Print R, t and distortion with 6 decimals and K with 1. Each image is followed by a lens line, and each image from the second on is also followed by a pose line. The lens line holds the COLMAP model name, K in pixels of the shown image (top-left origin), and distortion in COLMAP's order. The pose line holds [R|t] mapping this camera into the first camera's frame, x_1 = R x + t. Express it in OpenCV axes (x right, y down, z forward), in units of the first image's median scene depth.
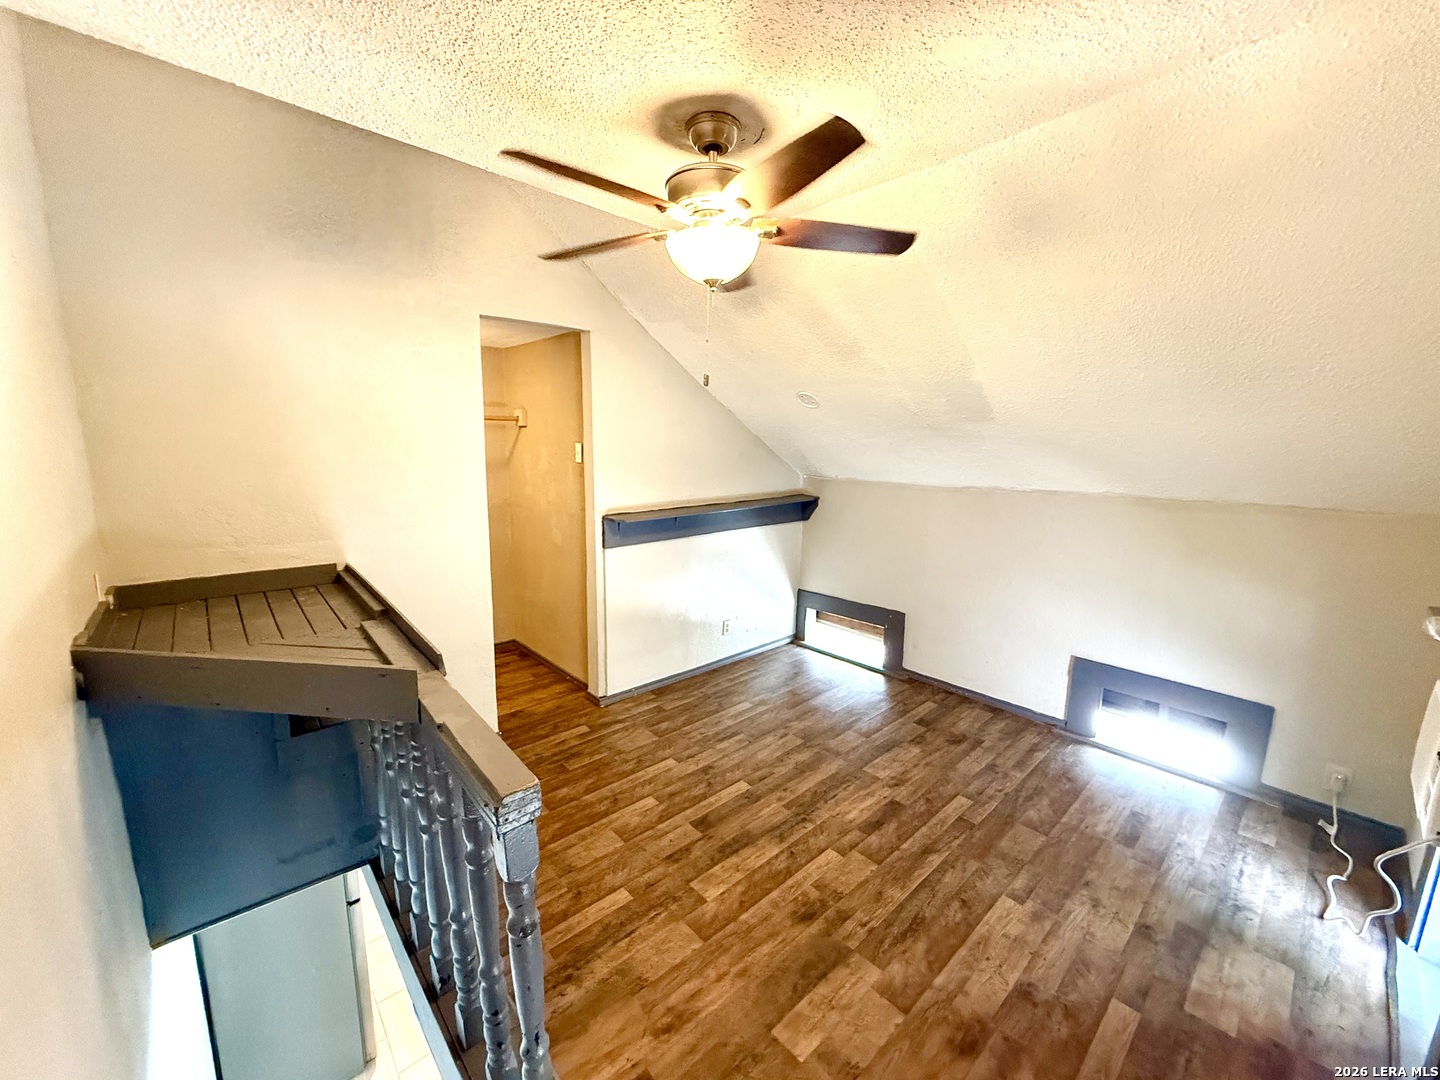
lens RADIAL K [[573.0, 0, 714.6], [0, 573.0, 536.9], [0, 0, 1]] dist [0.000197, -0.000522]
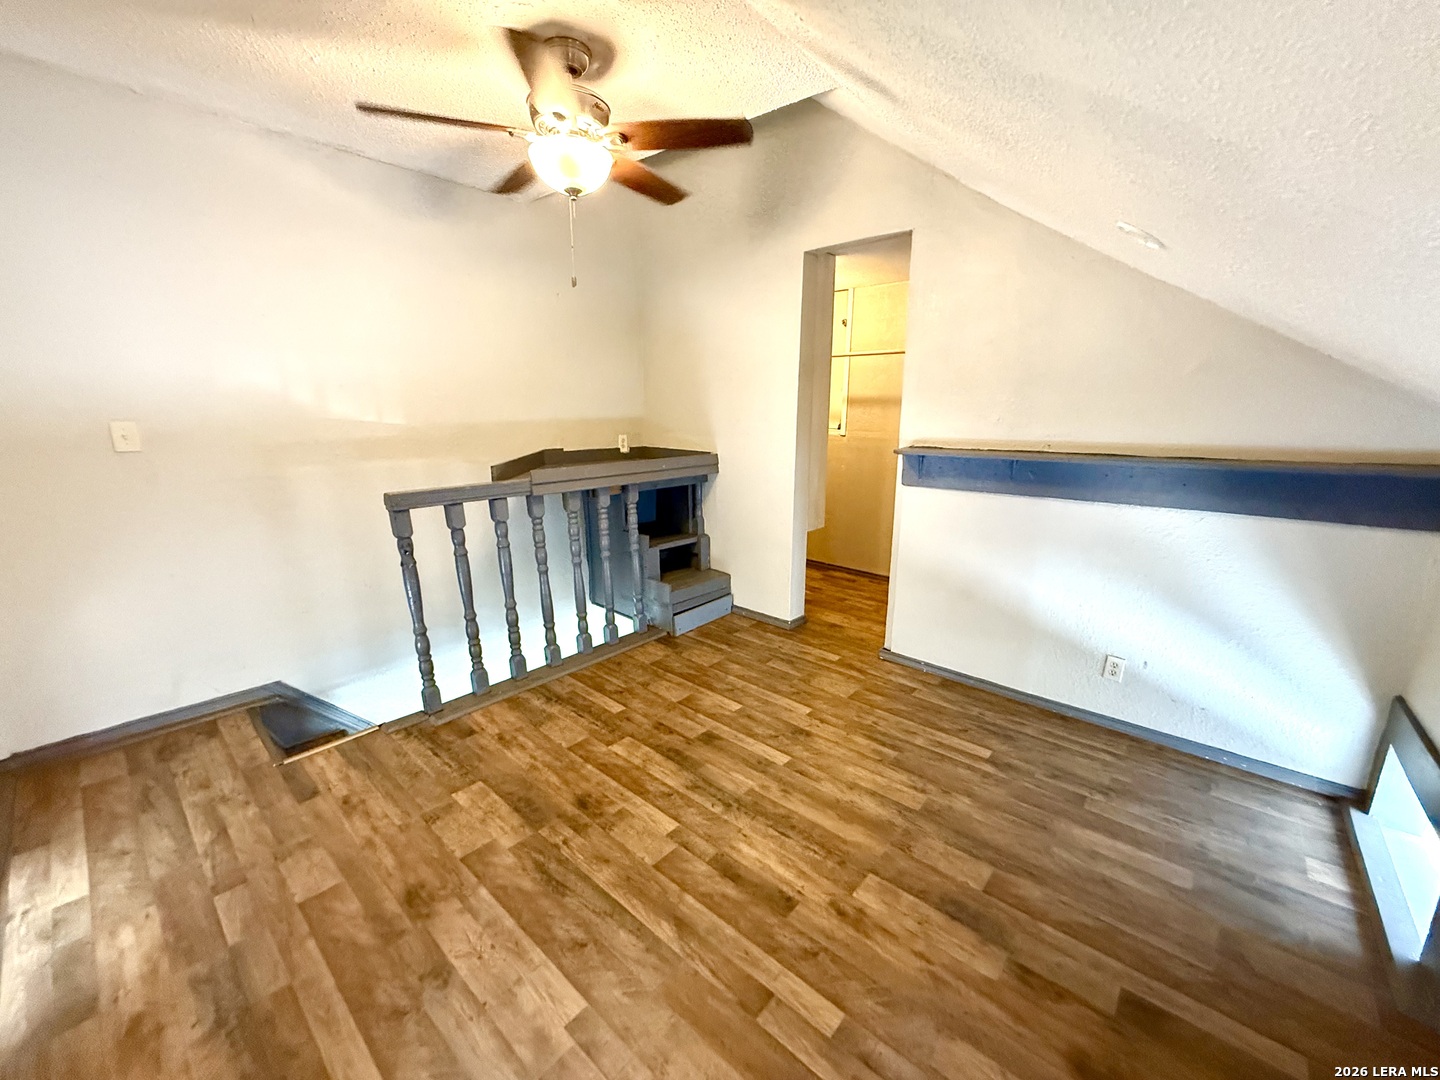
lens RADIAL K [[573.0, 0, 719.2], [0, 573.0, 537.0], [0, 0, 1]] dist [0.000197, -0.000522]
pose [[0.115916, 0.210417, -0.970715, 0.995796], [-0.170610, 0.966996, 0.189238, -0.031539], [0.978497, 0.143678, 0.147990, 0.934197]]
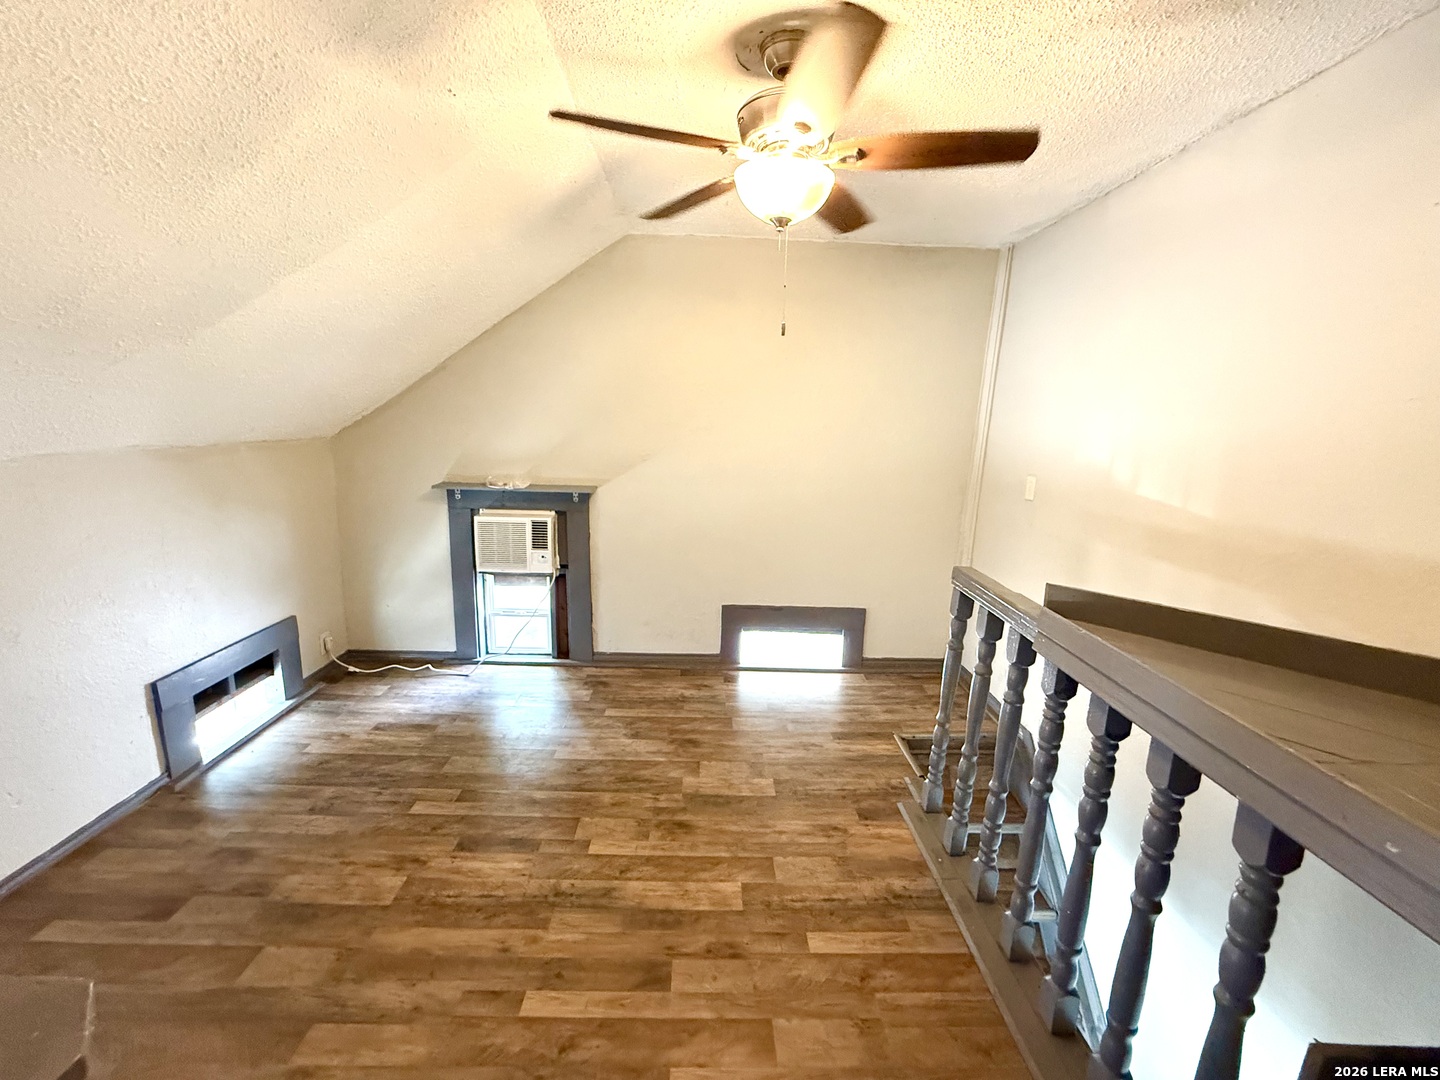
lens RADIAL K [[573.0, 0, 717.6], [0, 573.0, 539.0], [0, 0, 1]] dist [0.000197, -0.000522]
pose [[-0.755704, -0.168952, 0.632745, -0.462622], [0.071859, 0.938927, 0.336530, -0.214385], [-0.650959, 0.299785, -0.697410, 1.437846]]
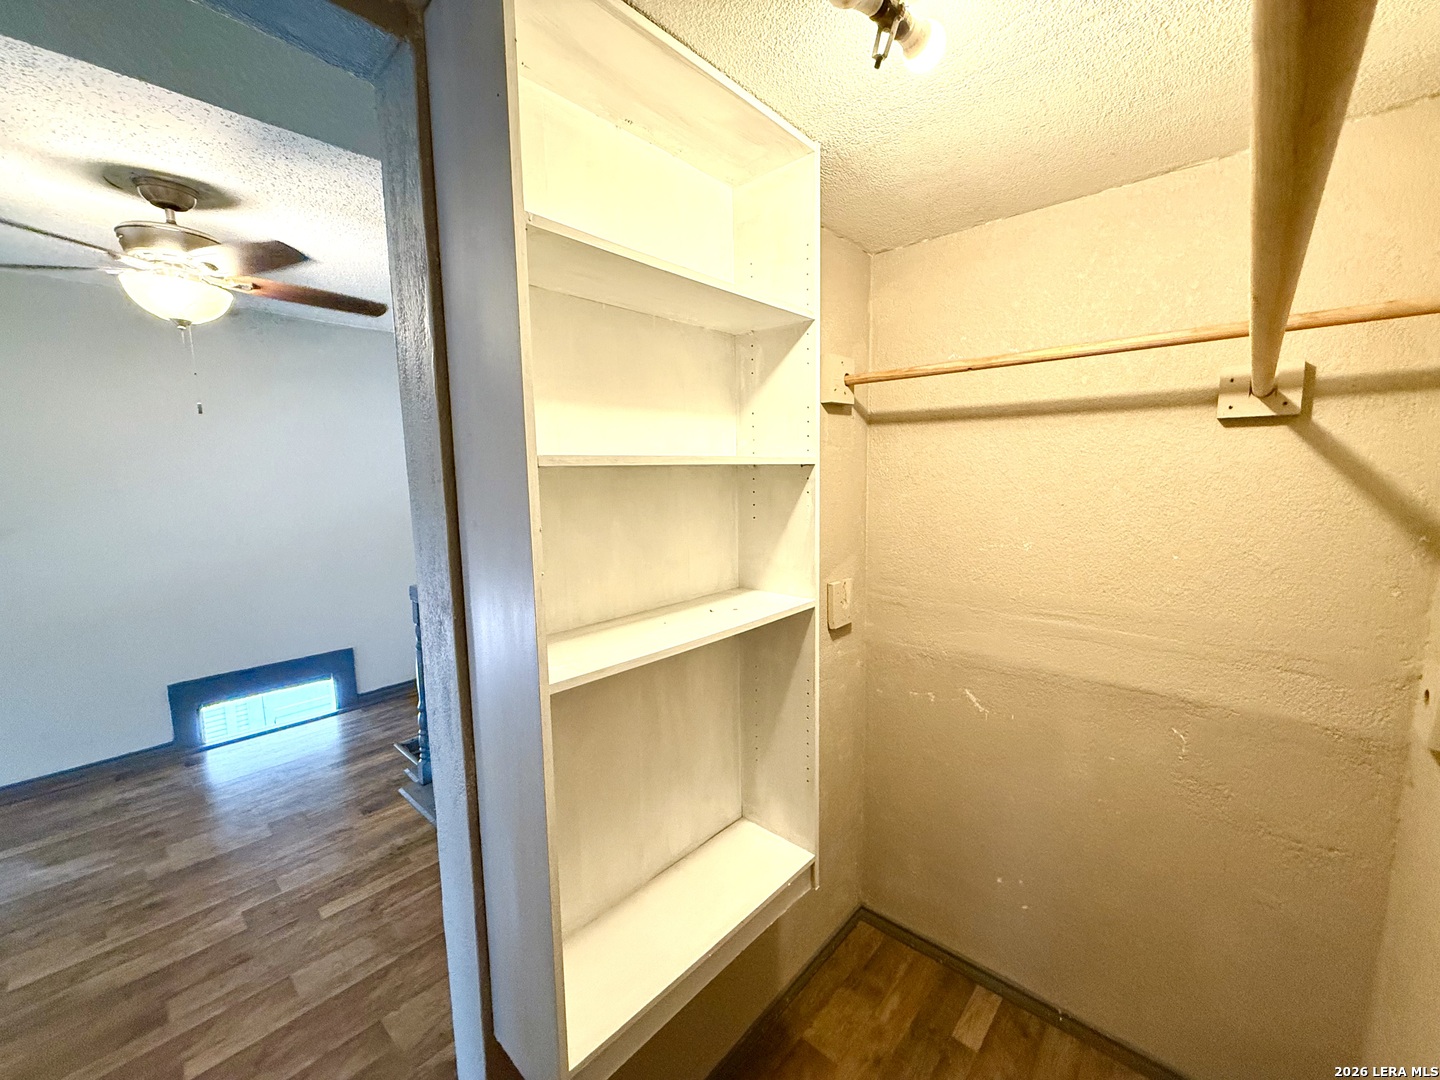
lens RADIAL K [[573.0, 0, 717.9], [0, 573.0, 540.0], [0, 0, 1]] dist [0.000197, -0.000522]
pose [[-0.994751, 0.004638, -0.102216, -0.713562], [-0.025430, 0.956422, 0.290878, -0.298646], [0.099111, 0.291951, -0.951284, 1.760300]]
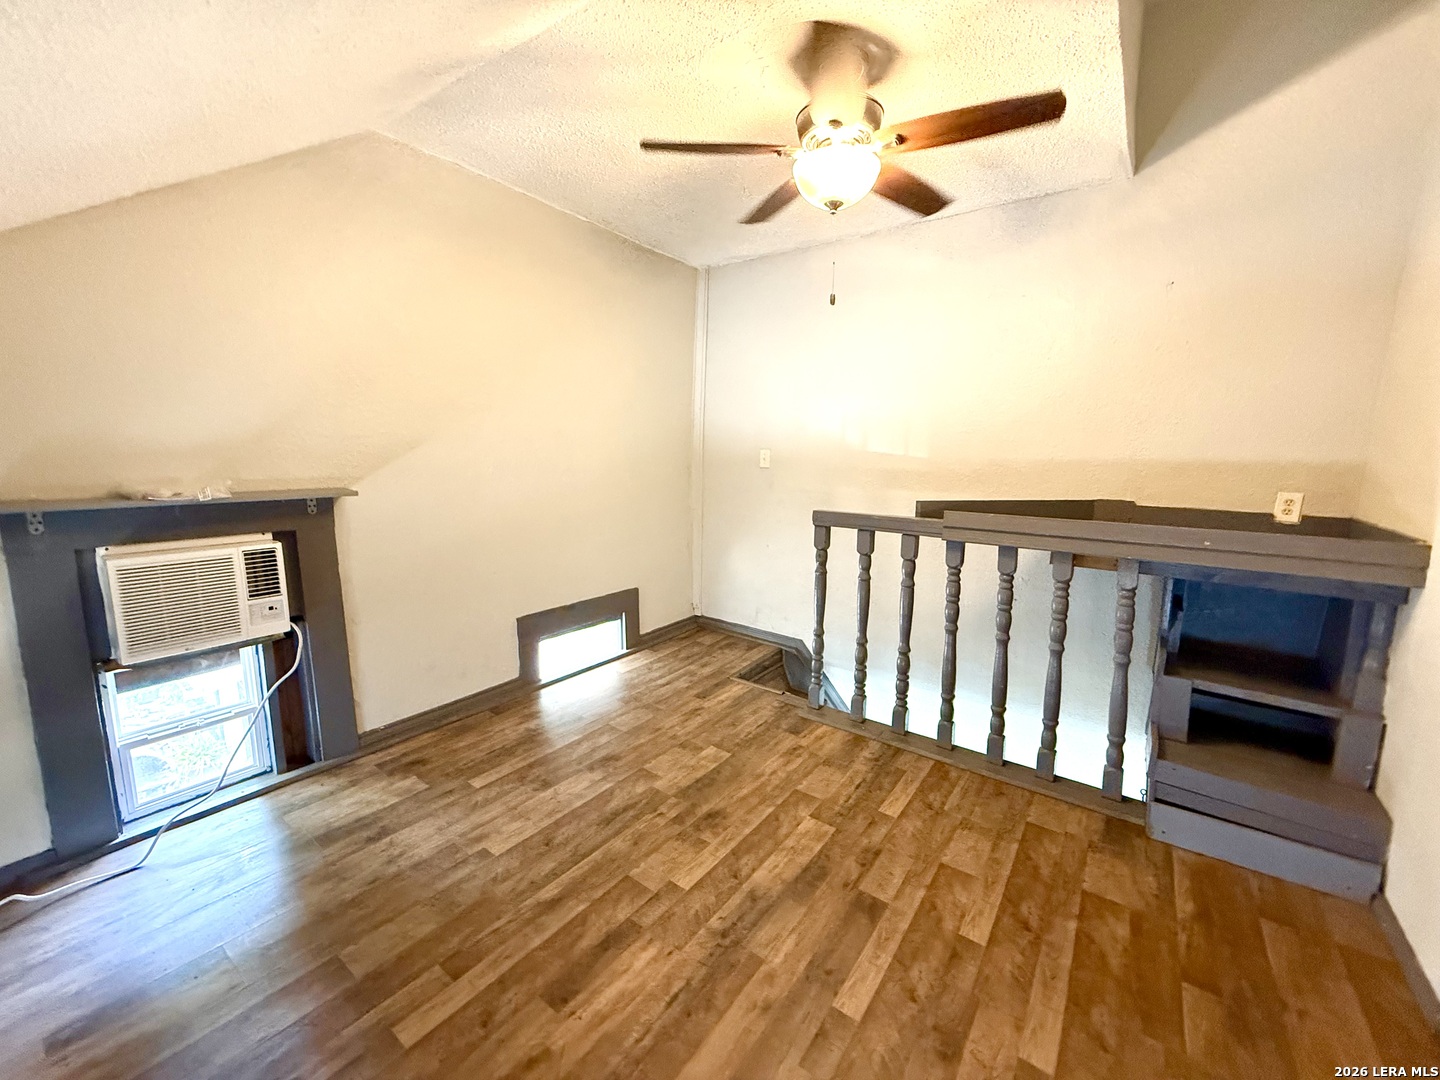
lens RADIAL K [[573.0, 0, 715.5], [0, 573.0, 539.2], [0, 0, 1]] dist [0.000197, -0.000522]
pose [[-0.979491, 0.003646, -0.201453, 0.334733], [-0.061000, 0.947549, 0.313737, -0.131135], [0.192031, 0.319591, -0.927893, 1.659960]]
